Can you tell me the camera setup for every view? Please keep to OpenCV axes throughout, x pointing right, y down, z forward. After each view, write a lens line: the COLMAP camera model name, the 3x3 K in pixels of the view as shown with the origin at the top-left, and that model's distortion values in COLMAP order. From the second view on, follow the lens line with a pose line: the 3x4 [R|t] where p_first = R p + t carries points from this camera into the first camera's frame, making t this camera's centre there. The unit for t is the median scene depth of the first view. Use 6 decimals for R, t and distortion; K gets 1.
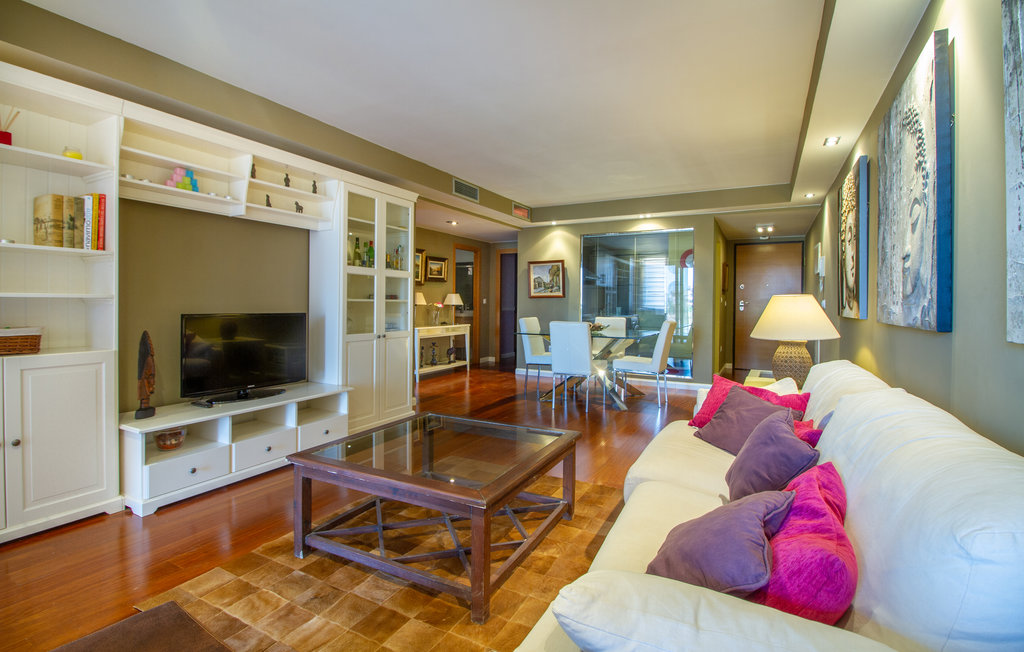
lens RADIAL K [[483.4, 0, 512.8], [0, 483.4, 313.5], [0, 0, 1]] dist [0.000514, -0.000095]
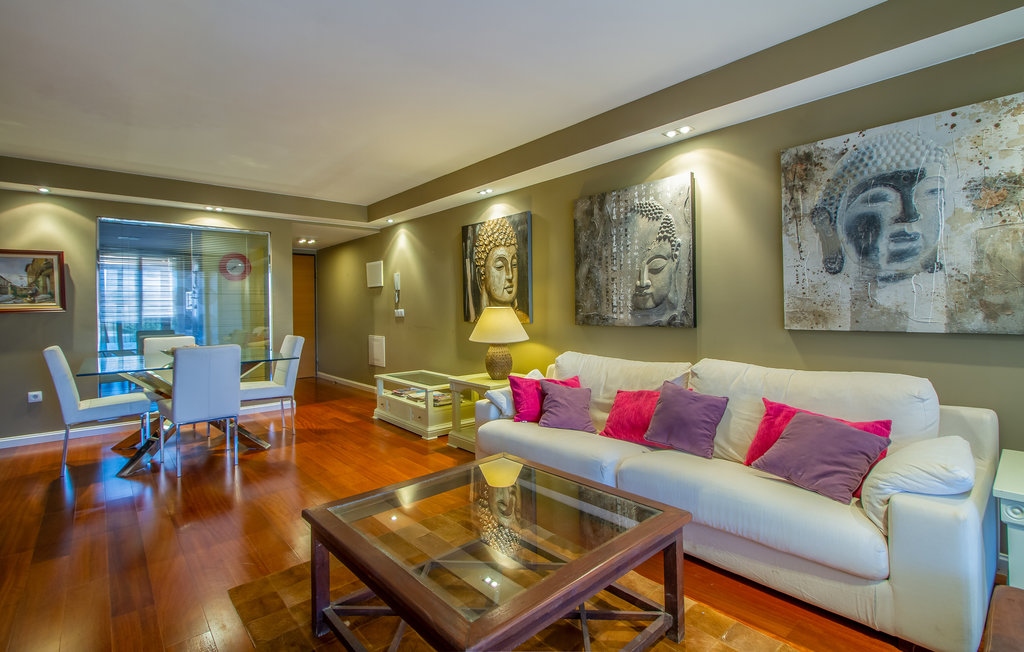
lens RADIAL K [[483.4, 0, 512.8], [0, 483.4, 313.5], [0, 0, 1]] dist [0.000514, -0.000095]
pose [[0.358654, -0.022172, 0.933207, -0.273146], [0.035339, 0.999324, 0.010161, -0.016326], [-0.932801, 0.029334, 0.359195, 0.230010]]
